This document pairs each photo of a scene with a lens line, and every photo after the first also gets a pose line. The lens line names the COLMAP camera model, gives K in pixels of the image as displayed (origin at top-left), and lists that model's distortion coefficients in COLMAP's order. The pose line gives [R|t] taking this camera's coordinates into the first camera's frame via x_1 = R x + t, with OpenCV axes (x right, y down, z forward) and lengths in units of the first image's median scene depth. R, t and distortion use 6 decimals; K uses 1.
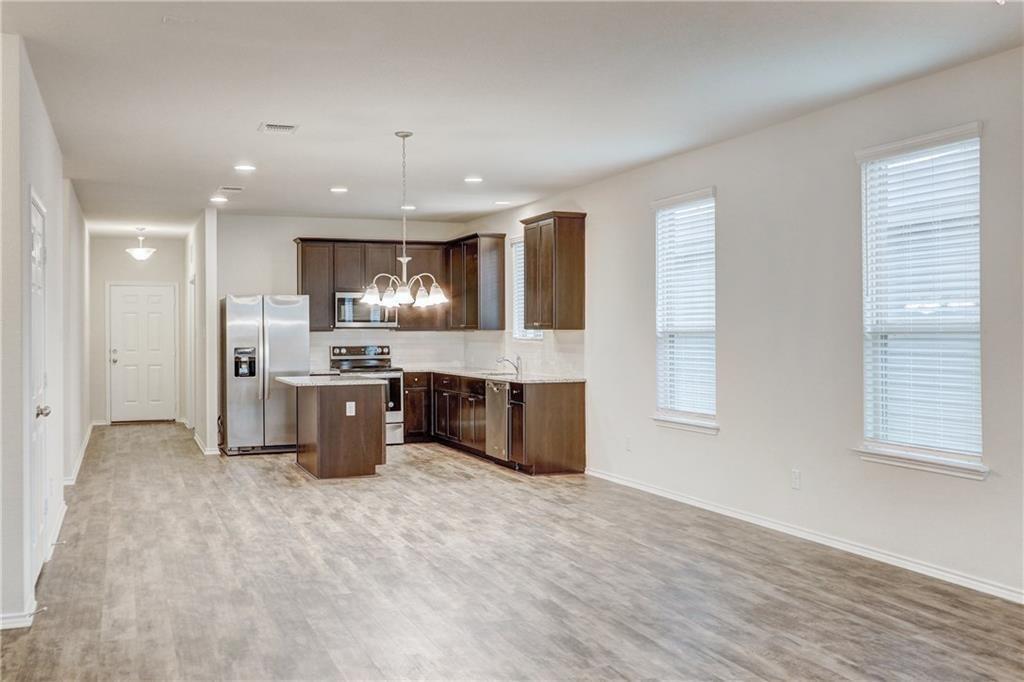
lens RADIAL K [[1007.4, 0, 509.9], [0, 1007.4, 323.1], [0, 0, 1]] dist [0.004080, 0.006541]
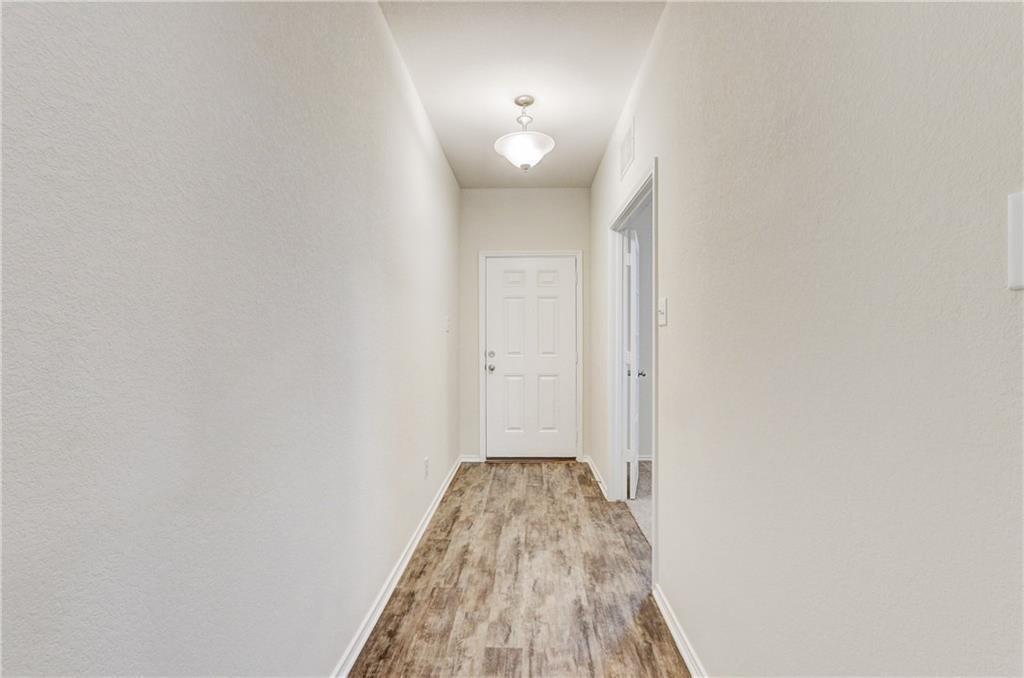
lens RADIAL K [[466.3, 0, 525.3], [0, 466.3, 341.1], [0, 0, 1]] dist [-0.010945, 0.000013]
pose [[0.932286, 0.004768, -0.361690, -0.320508], [-0.002389, 0.999972, 0.007024, 0.021236], [0.361714, -0.005684, 0.932272, 0.891775]]
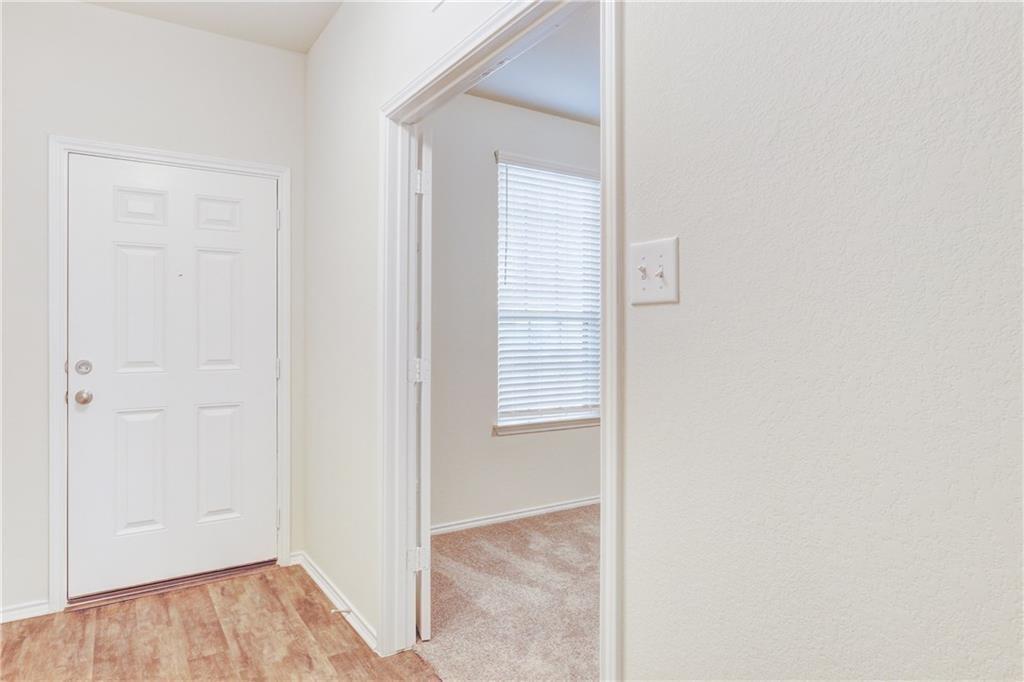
lens RADIAL K [[615.5, 0, 496.6], [0, 615.5, 328.8], [0, 0, 1]] dist [0.005240, 0.002420]
pose [[0.980313, 0.003821, 0.197412, -0.380709], [-0.003182, 0.999989, -0.003554, 0.020618], [-0.197424, 0.002856, 0.980314, 0.984833]]
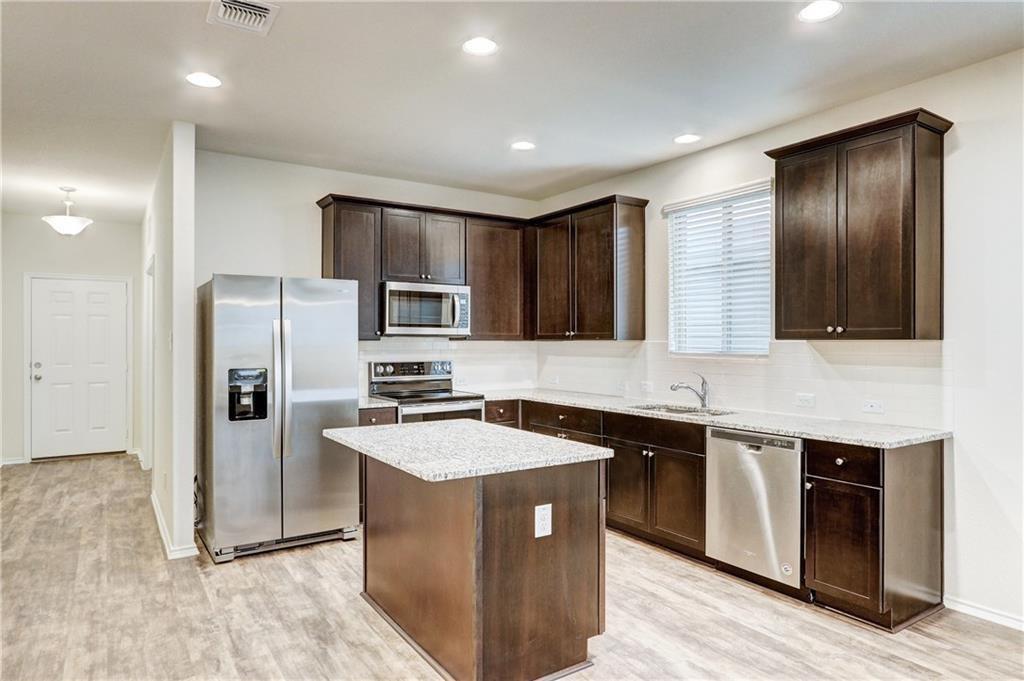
lens RADIAL K [[623.0, 0, 512.0], [0, 623.0, 340.5], [0, 0, 1]] dist [-0.005782, 0.003146]
pose [[0.977035, 0.006396, 0.212981, -0.179338], [-0.007683, 0.999957, 0.005216, 0.005535], [-0.212938, -0.006733, 0.977042, 0.584932]]
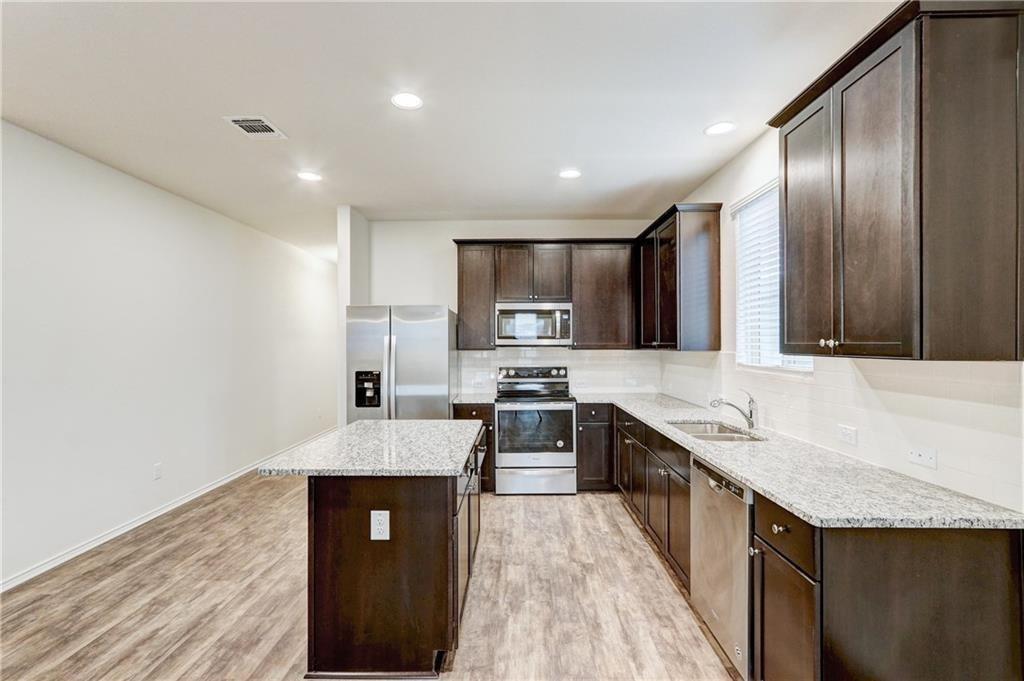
lens RADIAL K [[469.9, 0, 512.0], [0, 469.9, 340.5], [0, 0, 1]] dist [0.007940, 0.000251]
pose [[0.928255, 0.000208, -0.371944, -0.016526], [0.000505, 0.999998, 0.001820, -0.000314], [0.371944, -0.001877, 0.928253, 0.645726]]
